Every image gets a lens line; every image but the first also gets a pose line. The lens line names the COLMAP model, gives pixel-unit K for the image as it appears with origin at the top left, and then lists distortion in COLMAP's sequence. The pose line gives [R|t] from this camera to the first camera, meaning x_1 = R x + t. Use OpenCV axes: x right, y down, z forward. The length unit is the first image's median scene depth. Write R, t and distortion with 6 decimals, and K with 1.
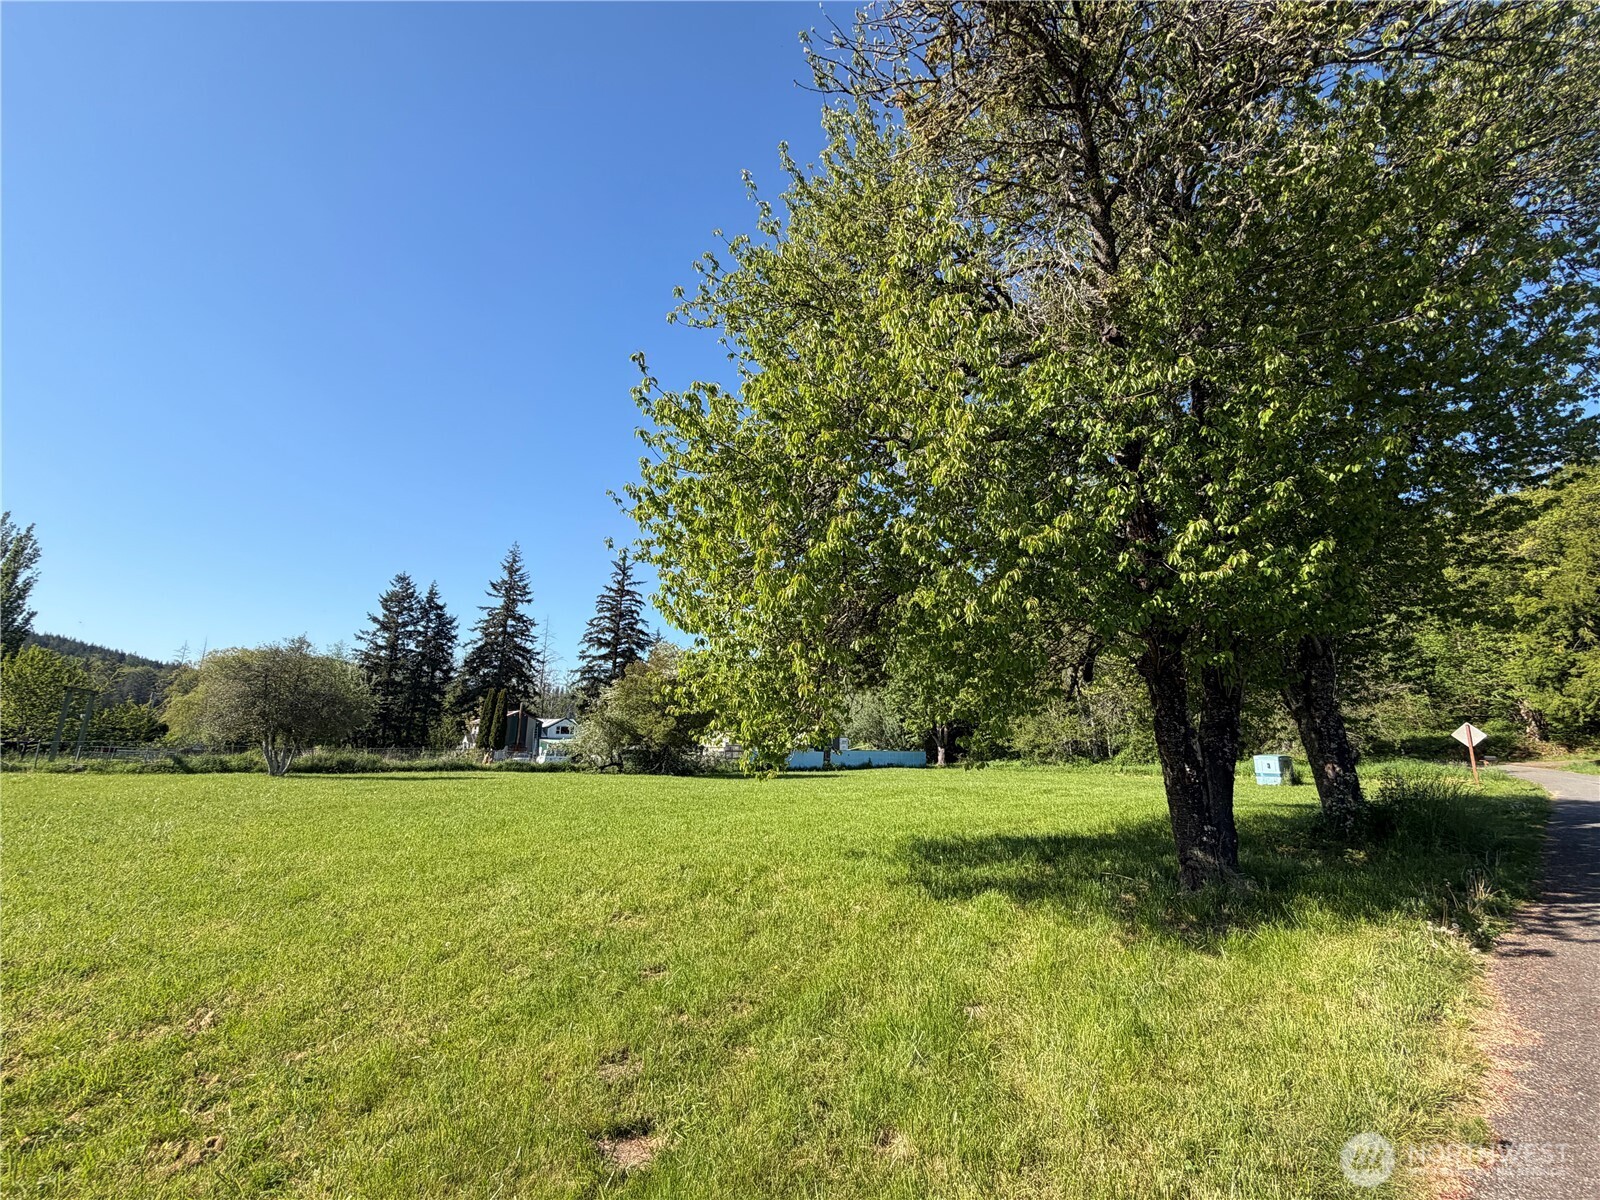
lens RADIAL K [[658.8, 0, 800.0], [0, 658.8, 600.0], [0, 0, 1]] dist [0.000311, 0.000188]
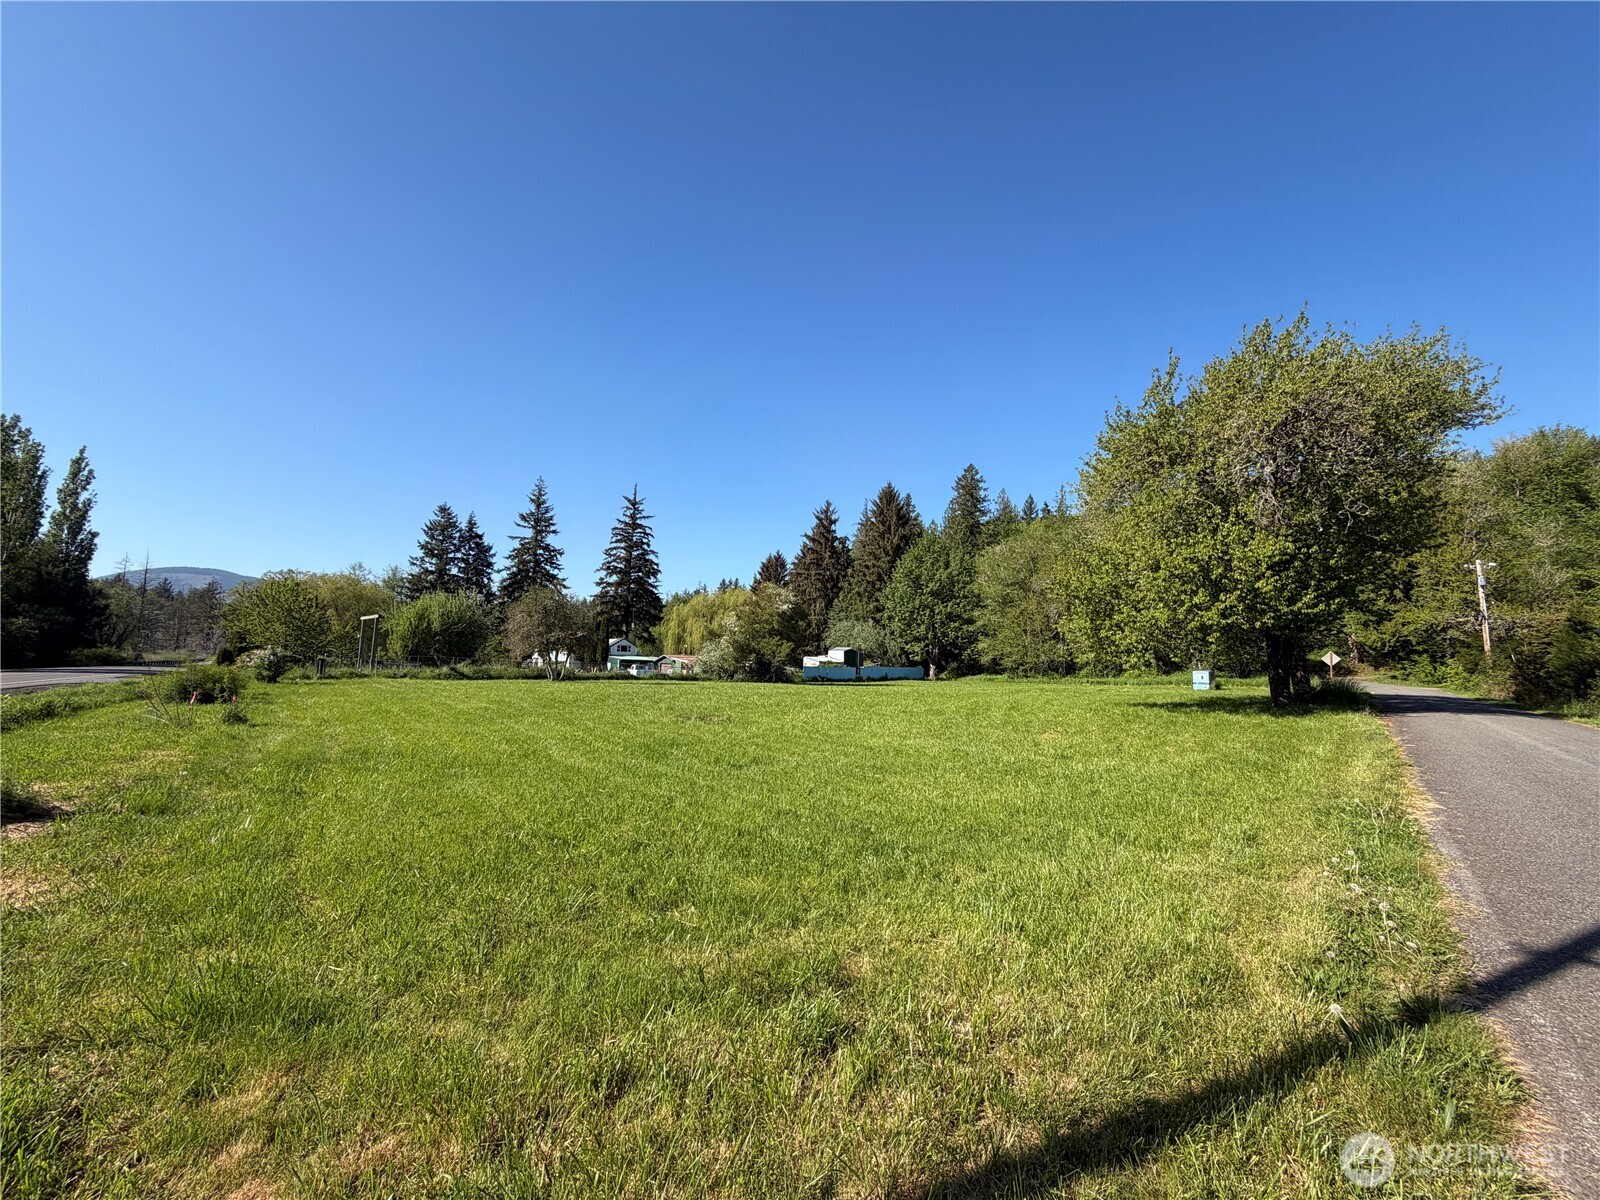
lens RADIAL K [[632.7, 0, 800.0], [0, 632.7, 600.0], [0, 0, 1]] dist [-0.000604, -0.000168]
pose [[0.992438, 0.018671, 0.121315, -0.143455], [-0.032834, 0.992728, 0.115813, -0.023401], [-0.118271, -0.118920, 0.985835, -0.112174]]
